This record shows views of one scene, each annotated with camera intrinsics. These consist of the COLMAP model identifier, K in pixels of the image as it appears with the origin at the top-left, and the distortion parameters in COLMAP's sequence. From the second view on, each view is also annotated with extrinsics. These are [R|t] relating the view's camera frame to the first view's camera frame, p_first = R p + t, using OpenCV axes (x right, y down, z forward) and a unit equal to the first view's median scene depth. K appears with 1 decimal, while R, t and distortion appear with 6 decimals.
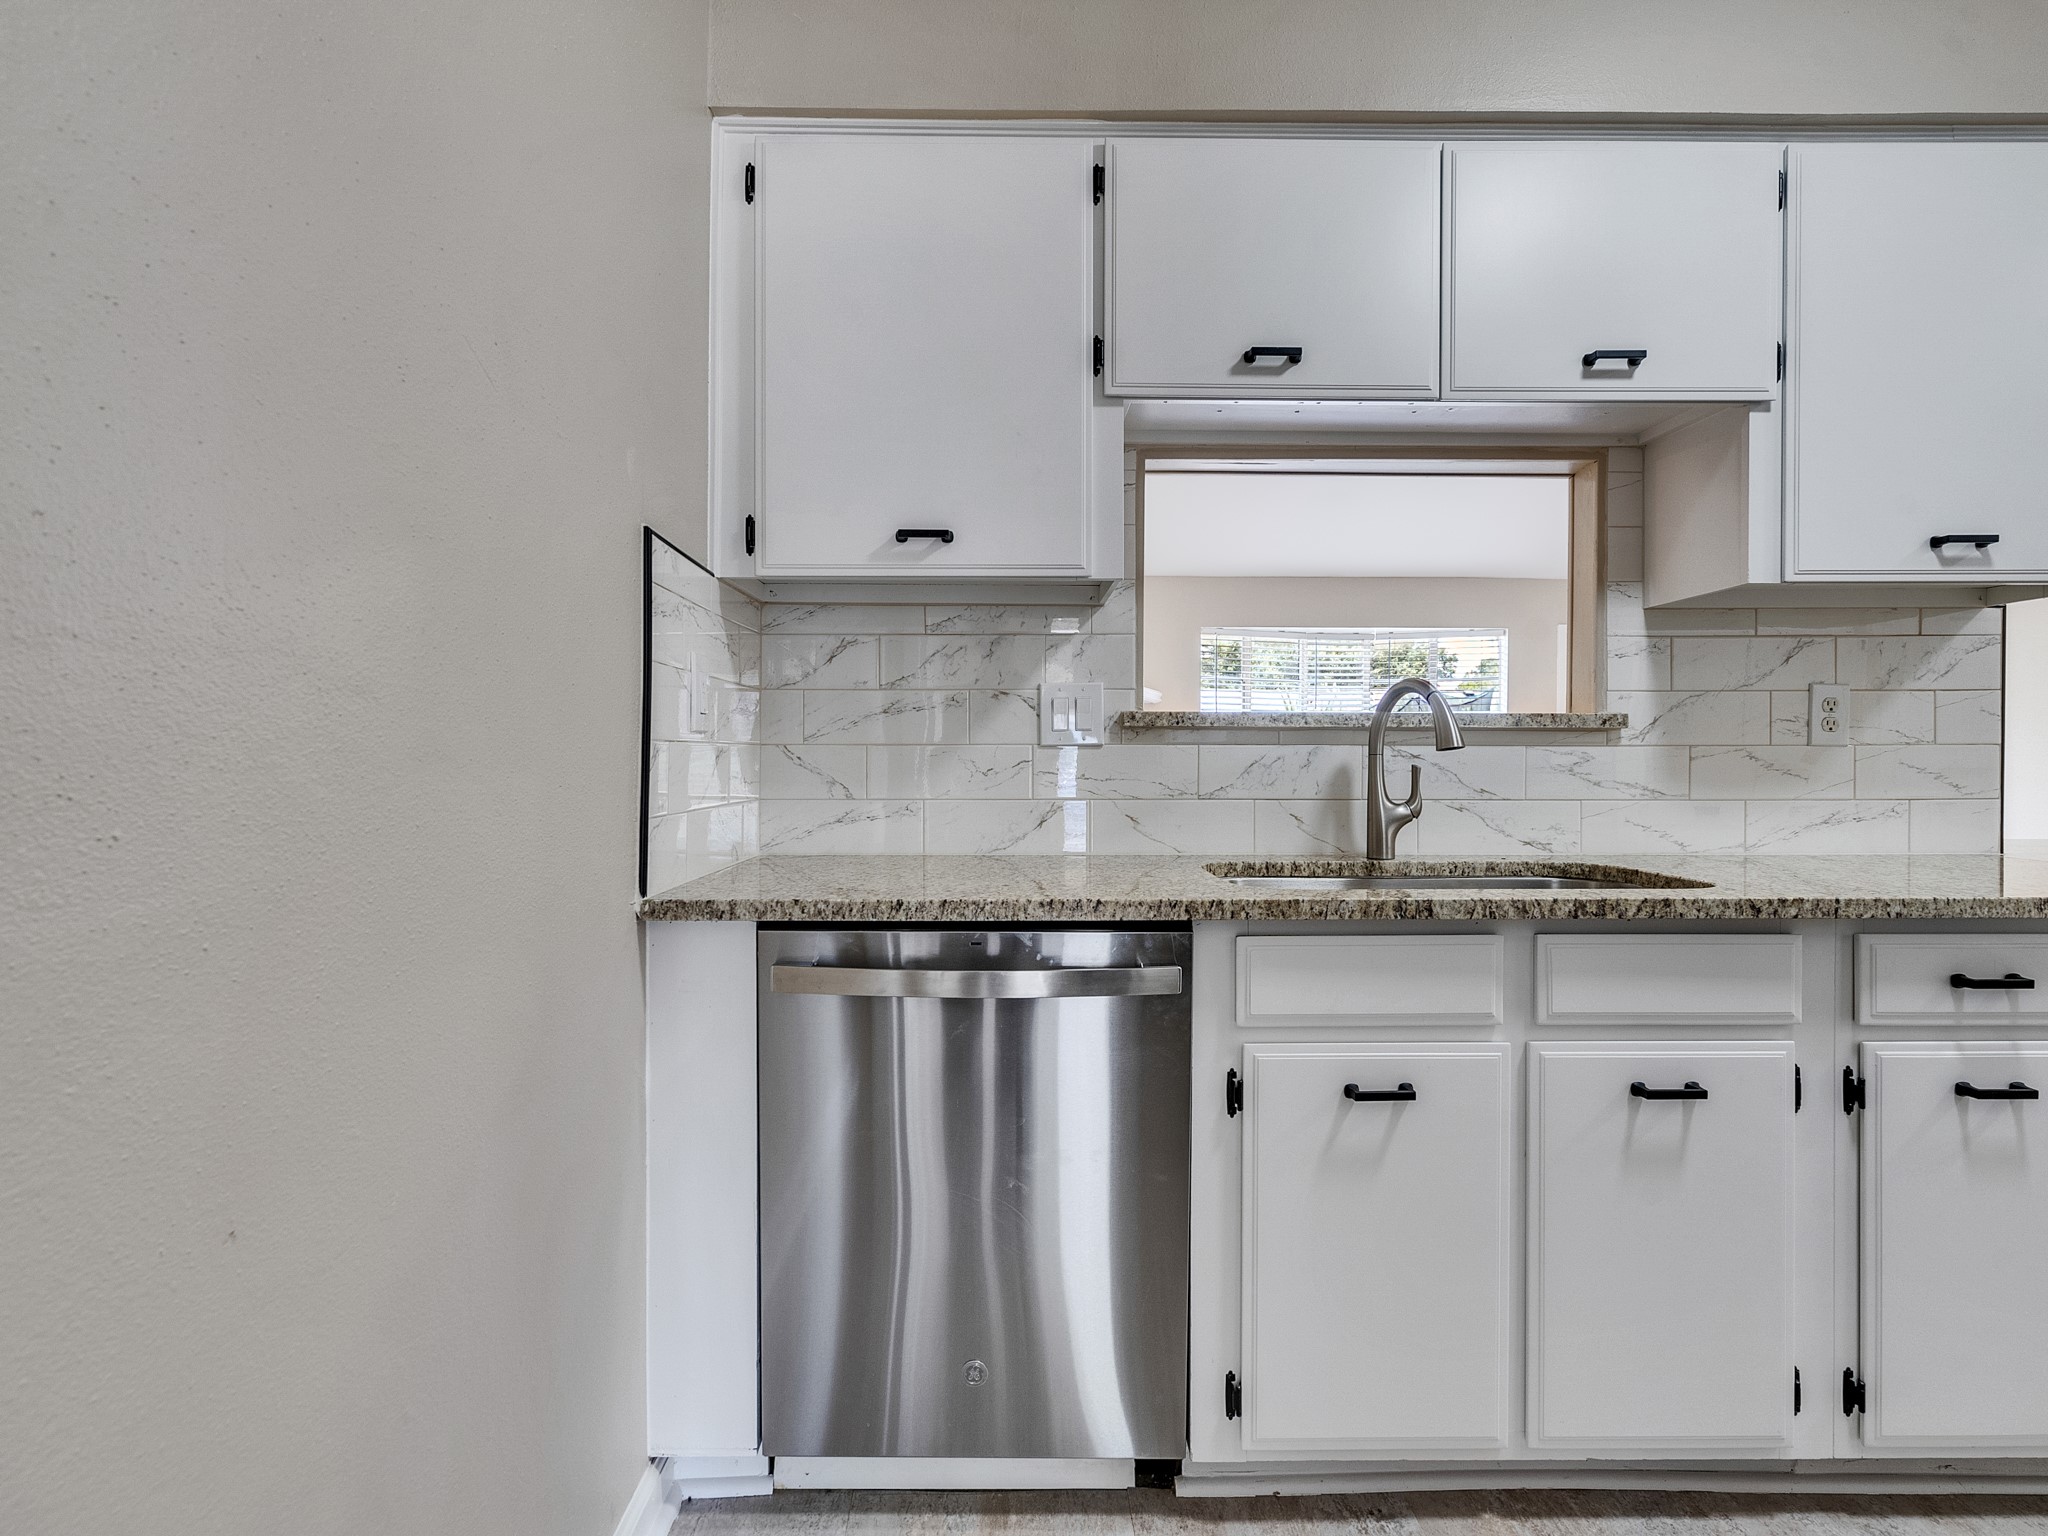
lens RADIAL K [[1039.2, 0, 1021.1], [0, 1039.2, 766.1], [0, 0, 1]] dist [-0.003850, 0.000660]
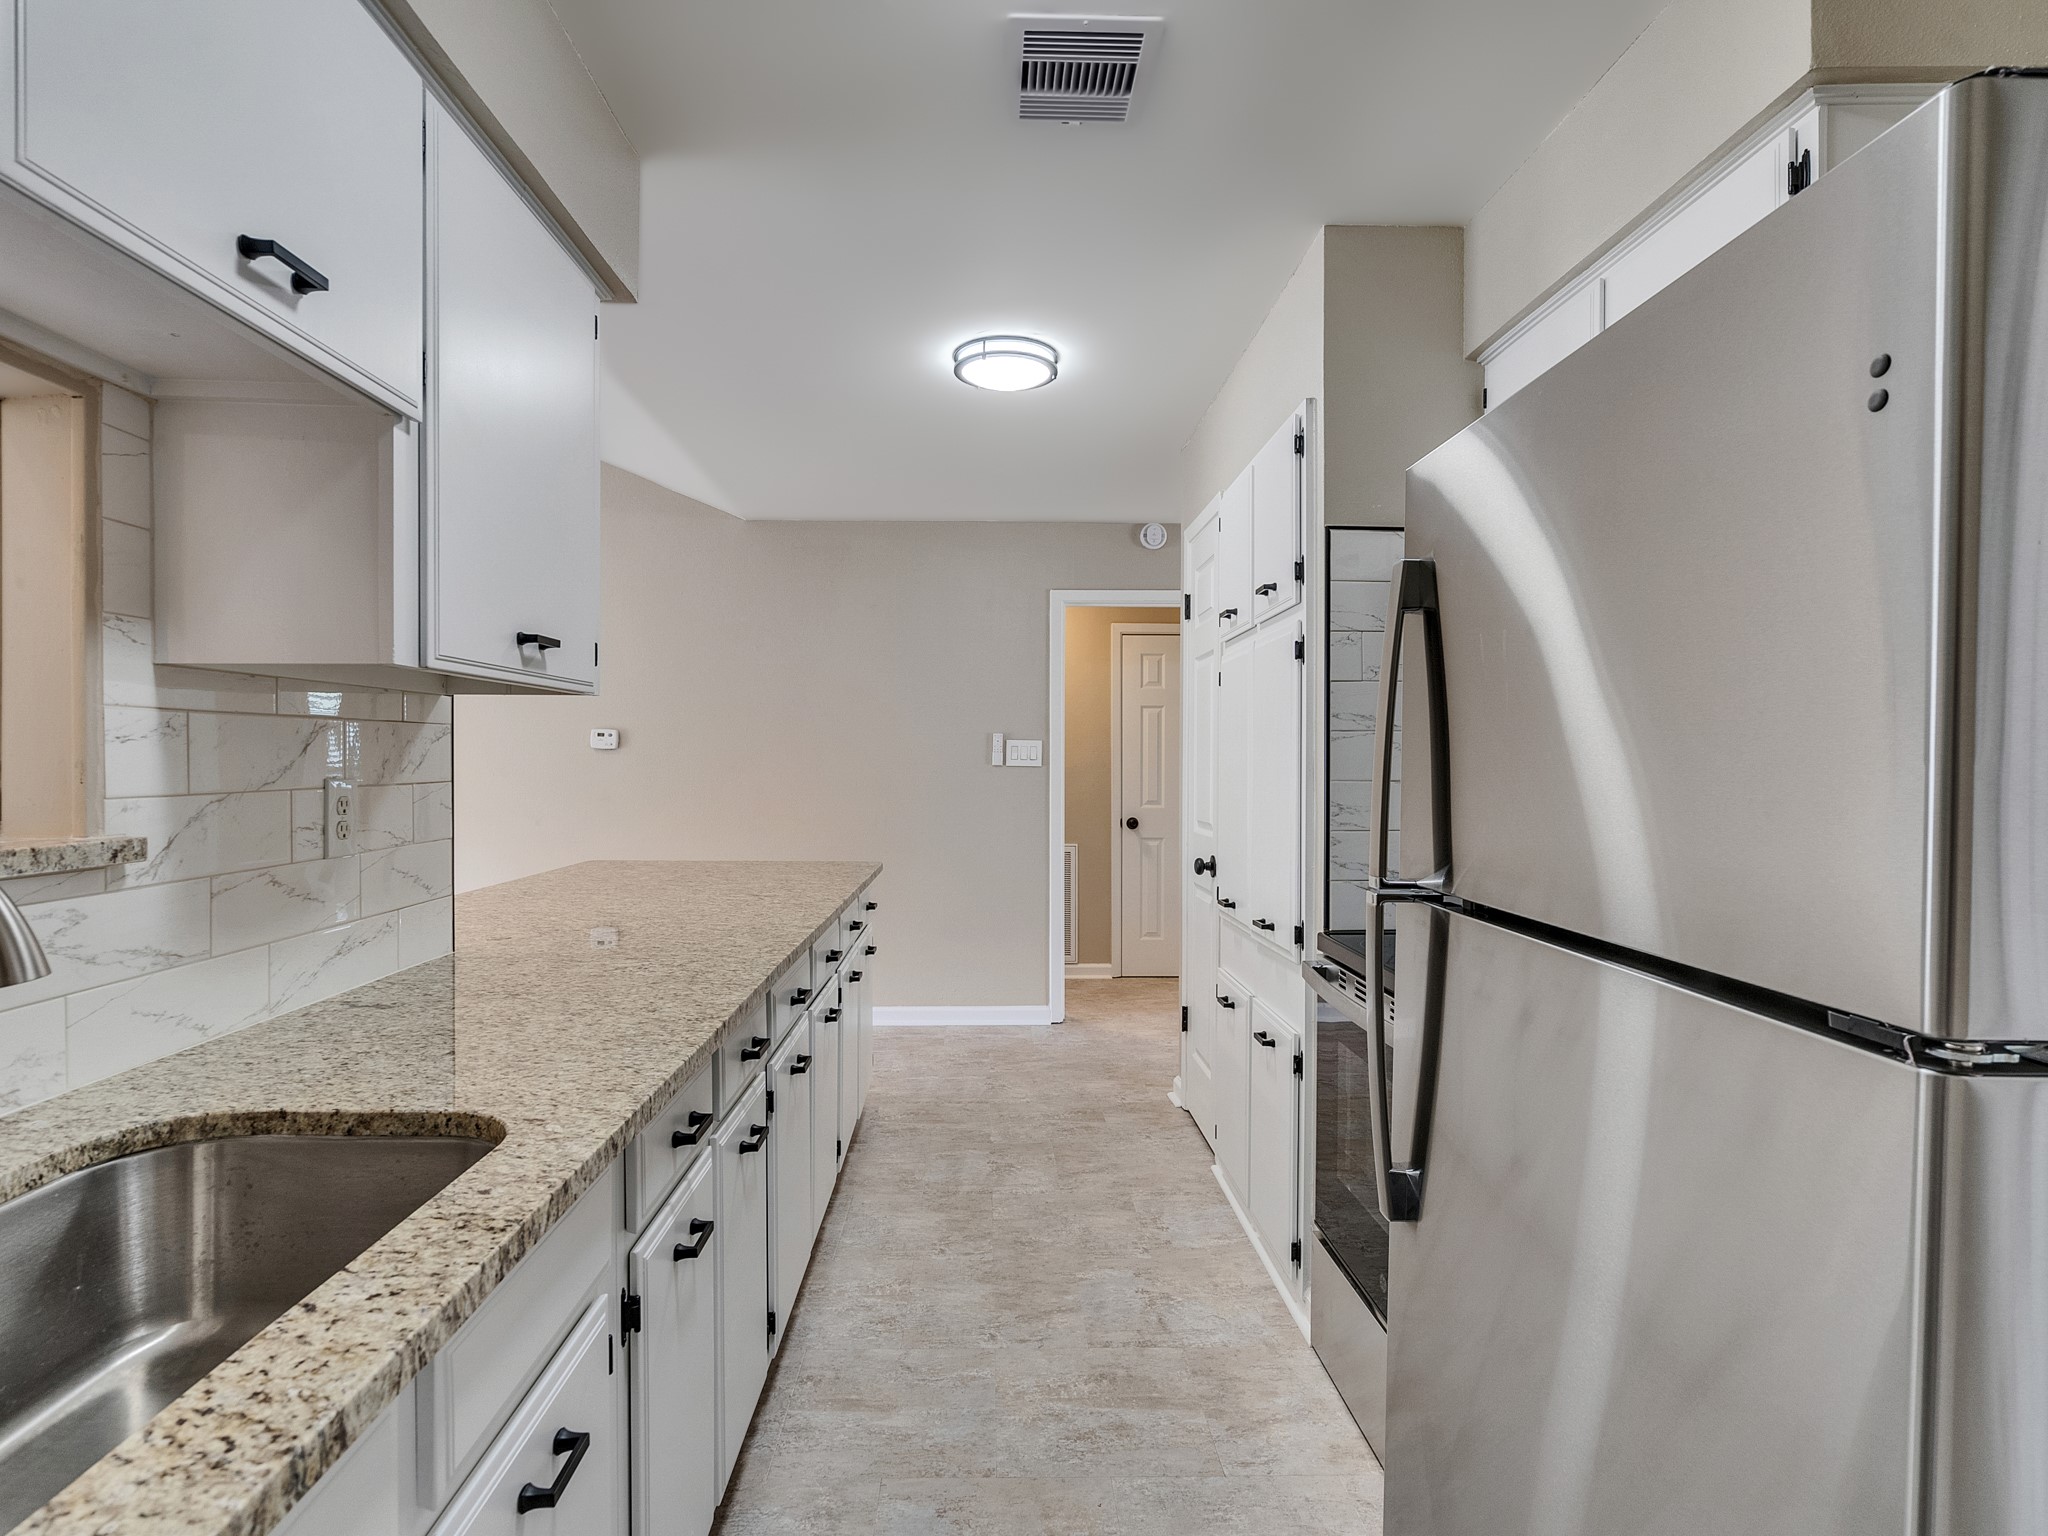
lens RADIAL K [[1039.2, 0, 1021.4], [0, 1039.2, 776.9], [0, 0, 1]] dist [-0.003850, 0.000660]
pose [[0.000184, -0.011144, 0.999938, -0.017343], [0.001941, 0.999936, 0.011143, -0.089954], [-0.999998, 0.001939, 0.000205, 0.484180]]
